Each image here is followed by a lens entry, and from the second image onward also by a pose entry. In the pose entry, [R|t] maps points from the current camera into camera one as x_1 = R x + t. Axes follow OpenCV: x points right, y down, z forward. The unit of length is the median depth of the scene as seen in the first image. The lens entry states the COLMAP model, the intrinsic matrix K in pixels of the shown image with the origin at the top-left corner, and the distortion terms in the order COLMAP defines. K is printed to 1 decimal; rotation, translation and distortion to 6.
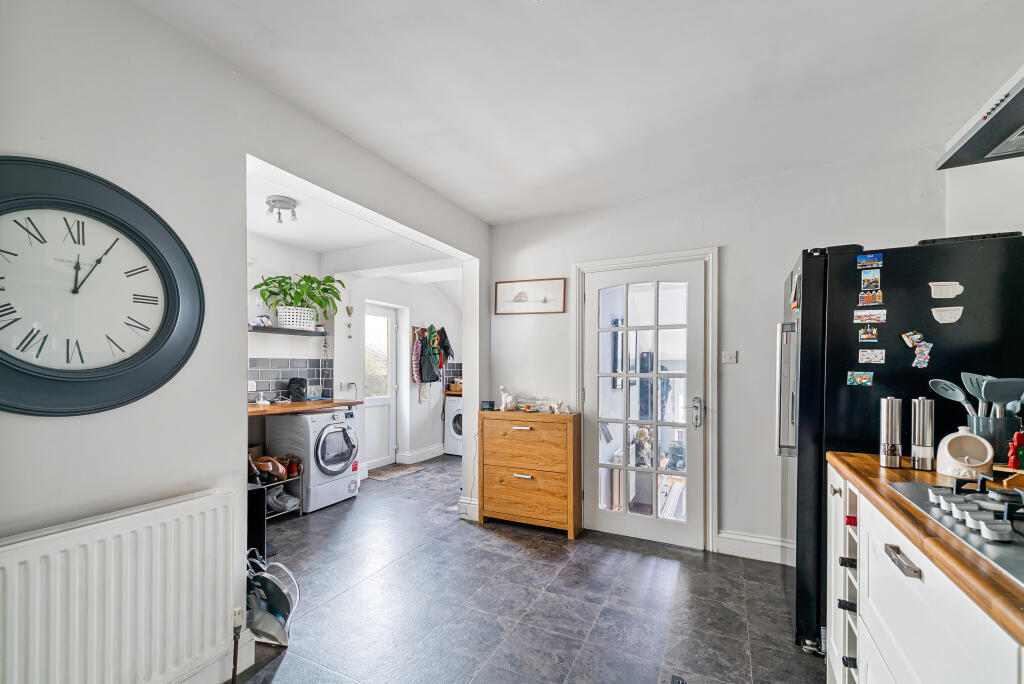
lens RADIAL K [[449.0, 0, 498.6], [0, 449.0, 370.3], [0, 0, 1]] dist [0.000659, 0.000009]
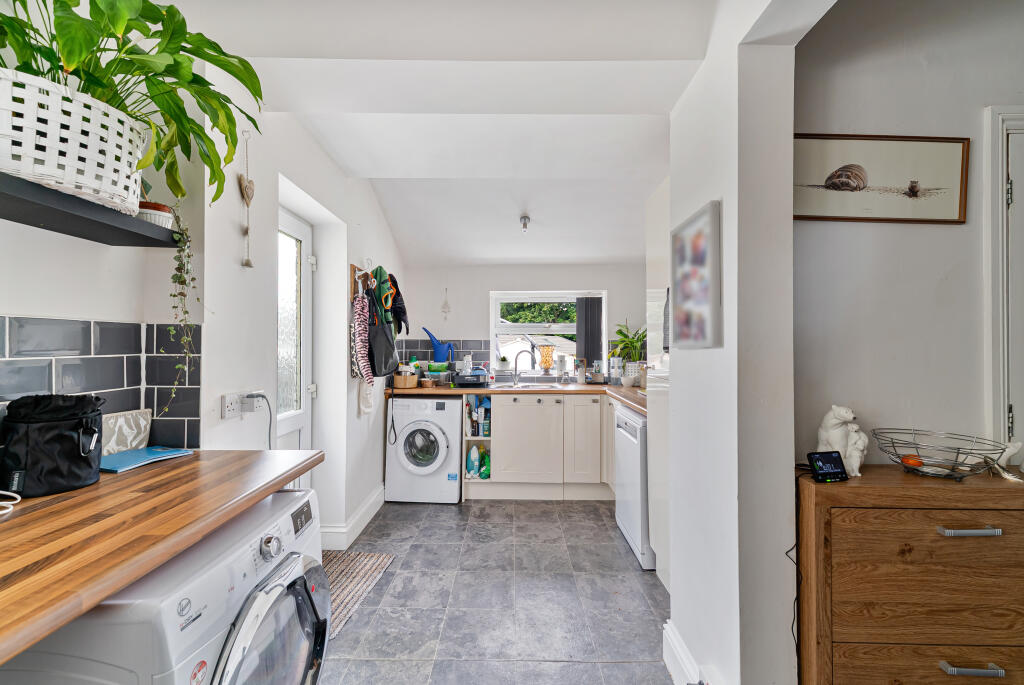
lens RADIAL K [[429.1, 0, 512.0], [0, 429.1, 342.5], [0, 0, 1]] dist [0.000761, -0.000043]
pose [[0.895962, 0.006823, 0.444078, -0.300663], [-0.002475, 0.999943, -0.010370, -0.009823], [-0.444124, 0.008192, 0.895928, 0.620414]]
